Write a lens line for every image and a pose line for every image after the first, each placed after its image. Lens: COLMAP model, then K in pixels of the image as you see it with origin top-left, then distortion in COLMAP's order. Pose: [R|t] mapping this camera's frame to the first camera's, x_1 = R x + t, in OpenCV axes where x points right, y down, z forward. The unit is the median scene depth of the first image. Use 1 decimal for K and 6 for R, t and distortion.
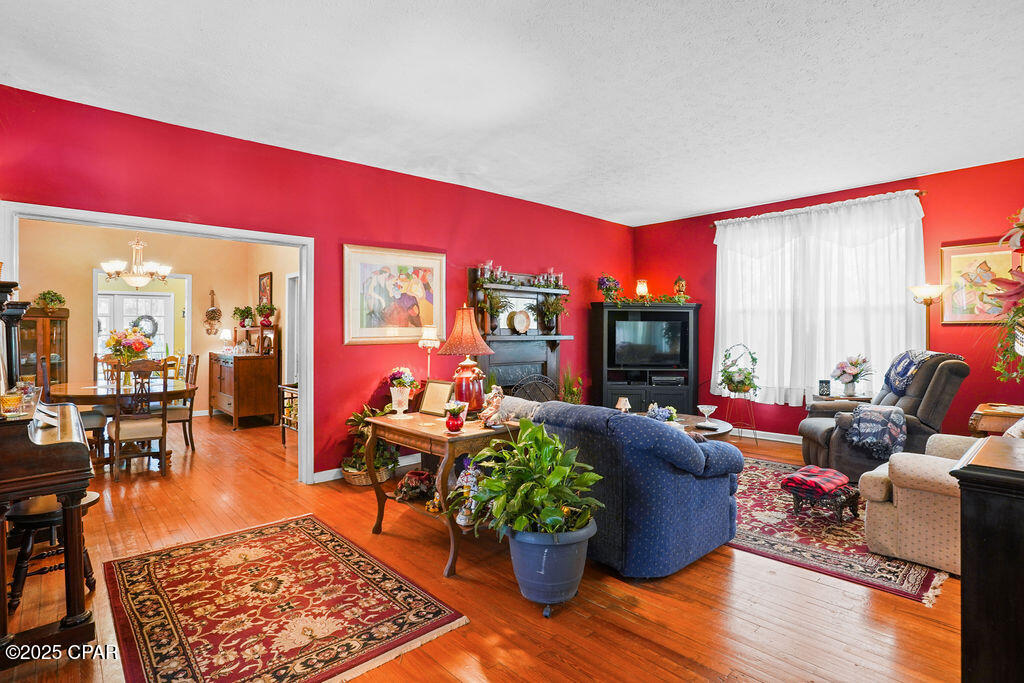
lens RADIAL K [[517.8, 0, 512.0], [0, 517.8, 341.5], [0, 0, 1]] dist [-0.067954, 0.026290]
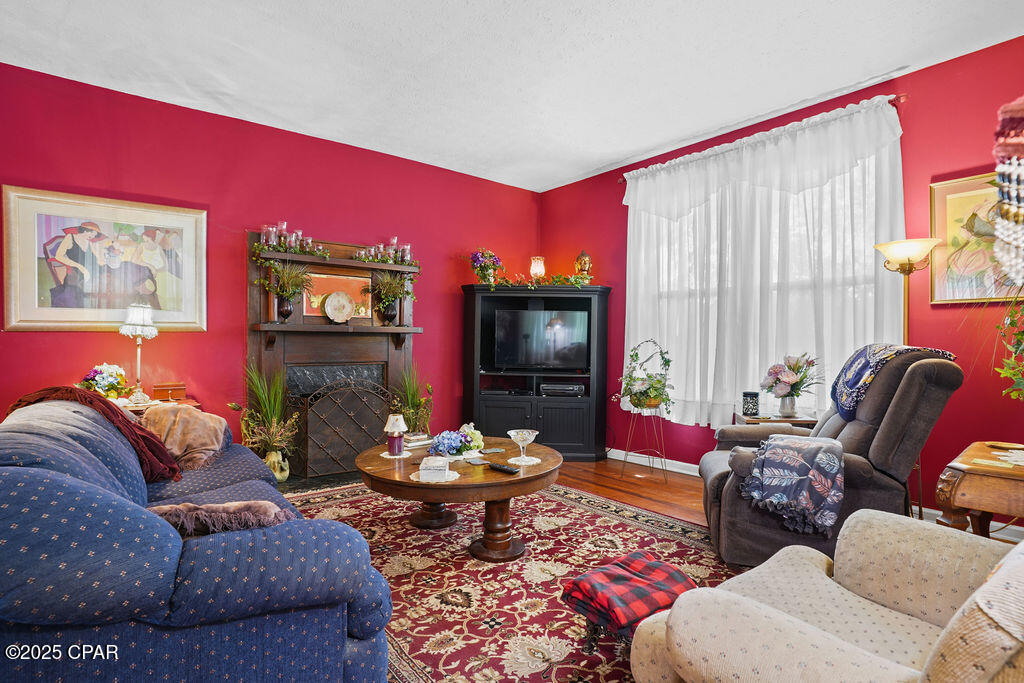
lens RADIAL K [[520.7, 0, 512.0], [0, 520.7, 341.5], [0, 0, 1]] dist [-0.029346, 0.000272]
pose [[0.998684, 0.004912, -0.051059, 0.351928], [-0.005644, 0.999883, -0.014200, 0.022662], [0.050983, 0.014469, 0.998595, 0.320560]]
